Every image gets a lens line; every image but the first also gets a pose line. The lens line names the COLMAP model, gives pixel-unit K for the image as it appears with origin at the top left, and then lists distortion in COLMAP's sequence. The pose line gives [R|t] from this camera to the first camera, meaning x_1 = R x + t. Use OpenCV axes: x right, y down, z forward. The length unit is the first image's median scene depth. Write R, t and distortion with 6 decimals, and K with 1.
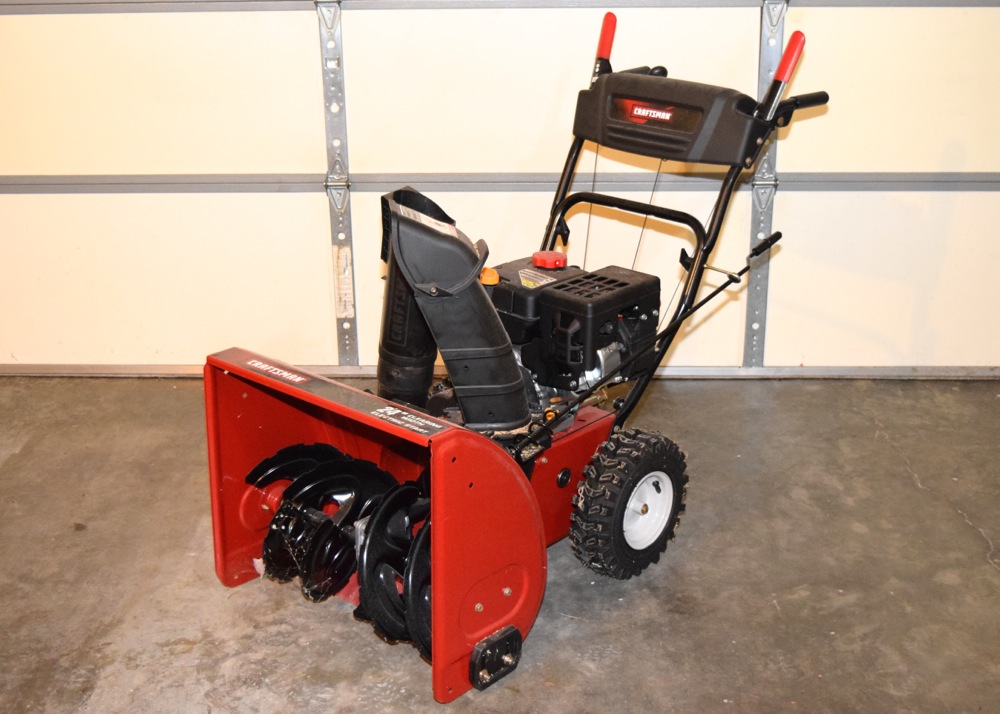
lens RADIAL K [[1376.8, 0, 500.0], [0, 1376.8, 357.0], [0, 0, 1]] dist [-0.010634, 0.015001]
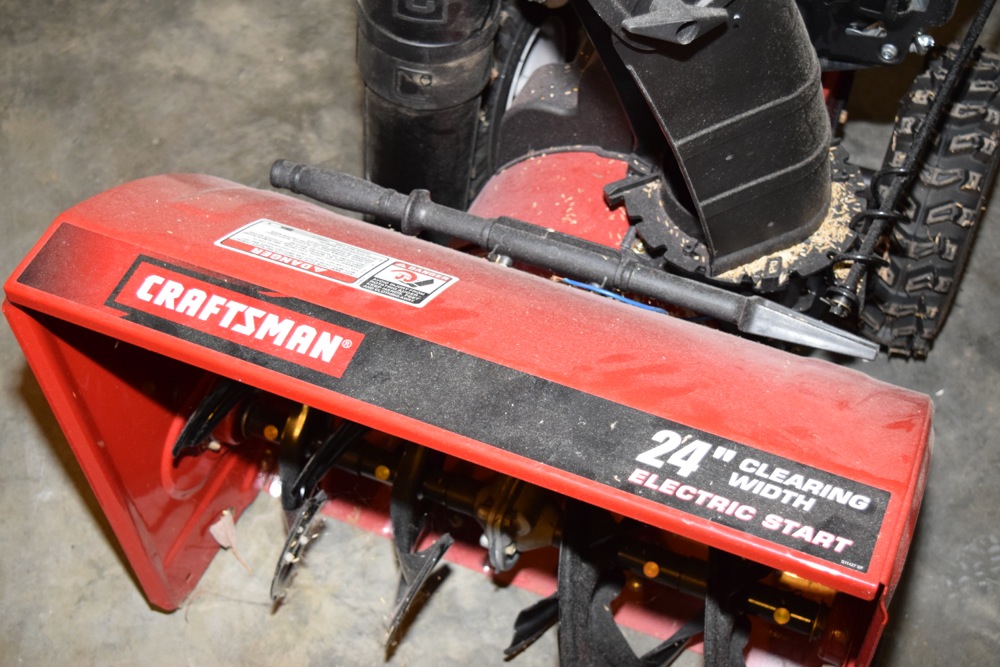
lens RADIAL K [[1414.4, 0, 500.0], [0, 1414.4, 333.5], [0, 0, 1]] dist [-0.032391, 0.056908]
pose [[0.950614, -0.274847, 0.144197, -0.144011], [0.155094, 0.823066, 0.546359, -0.161858], [-0.268849, -0.497012, 0.825045, 0.645149]]
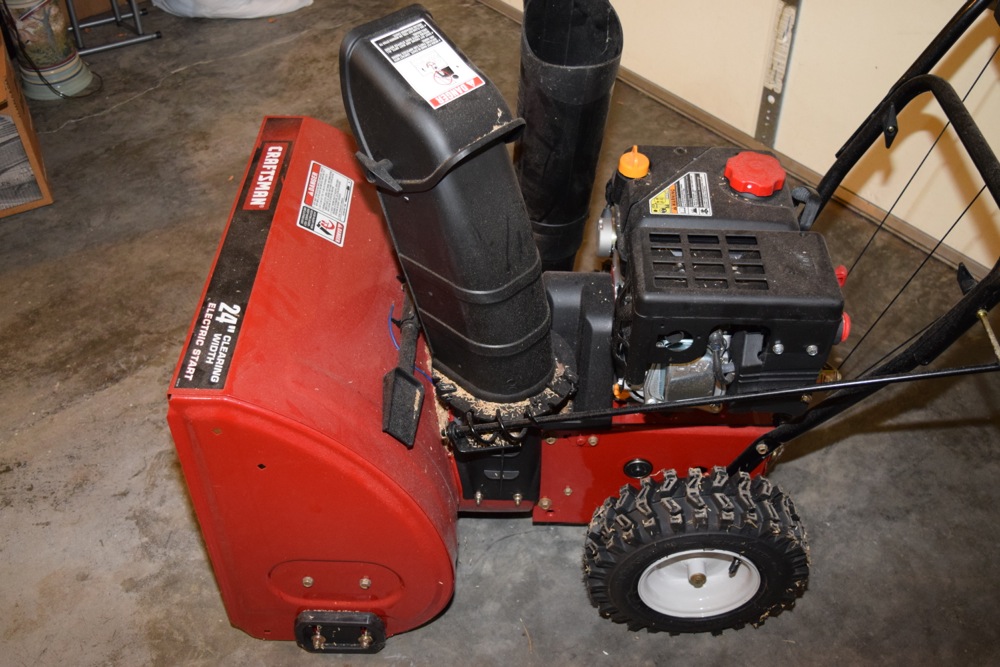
lens RADIAL K [[997.7, 0, 500.0], [0, 997.7, 333.5], [0, 0, 1]] dist [-0.063046, -0.007101]
pose [[0.650204, 0.523969, -0.550174, 0.258591], [-0.272772, 0.836854, 0.474628, -0.202846], [0.709105, -0.158533, 0.687050, 0.655886]]
